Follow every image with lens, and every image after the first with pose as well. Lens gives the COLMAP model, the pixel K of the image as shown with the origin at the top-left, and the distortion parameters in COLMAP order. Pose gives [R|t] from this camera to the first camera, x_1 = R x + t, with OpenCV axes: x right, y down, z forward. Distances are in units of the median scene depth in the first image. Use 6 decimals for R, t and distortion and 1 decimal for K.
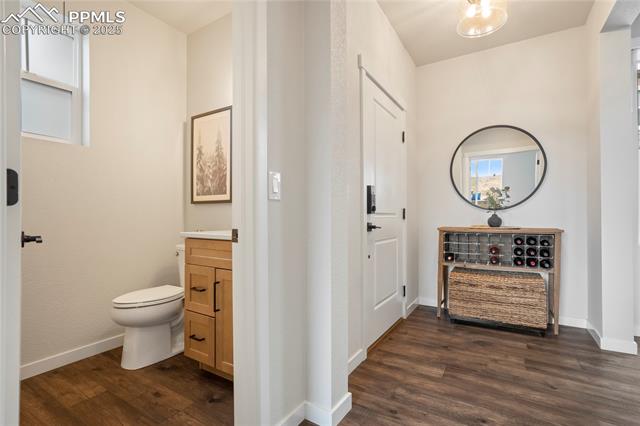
lens RADIAL K [[305.3, 0, 321.4], [0, 305.3, 214.1], [0, 0, 1]] dist [-0.024836, 0.011455]
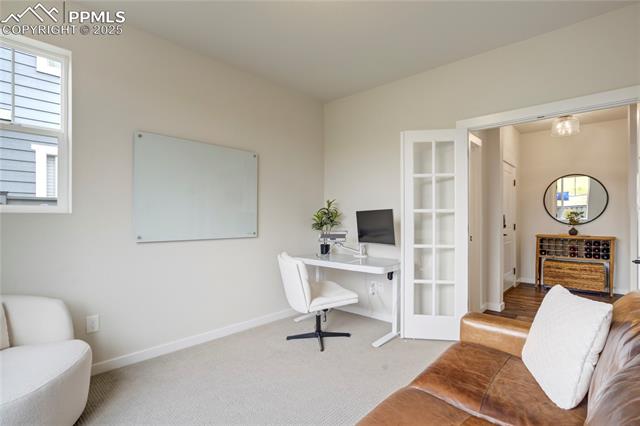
lens RADIAL K [[305.3, 0, 322.9], [0, 305.3, 215.6], [0, 0, 1]] dist [-0.024836, 0.011455]
pose [[0.980055, 0.003908, -0.198688, -0.498950], [-0.004140, 0.999991, -0.000754, -0.064379], [0.198683, 0.001561, 0.980063, -0.999181]]
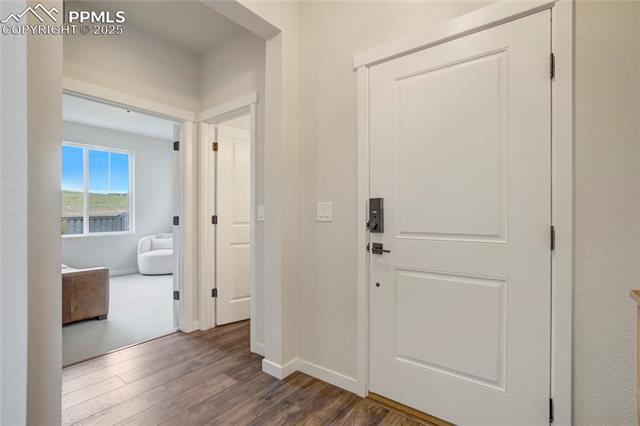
lens RADIAL K [[305.3, 0, 322.4], [0, 305.3, 213.2], [0, 0, 1]] dist [-0.024836, 0.011455]
pose [[-0.105510, 0.002671, -0.994415, 0.727810], [0.004638, 0.999987, 0.002194, -0.039781], [0.994407, -0.004380, -0.105521, 0.697671]]
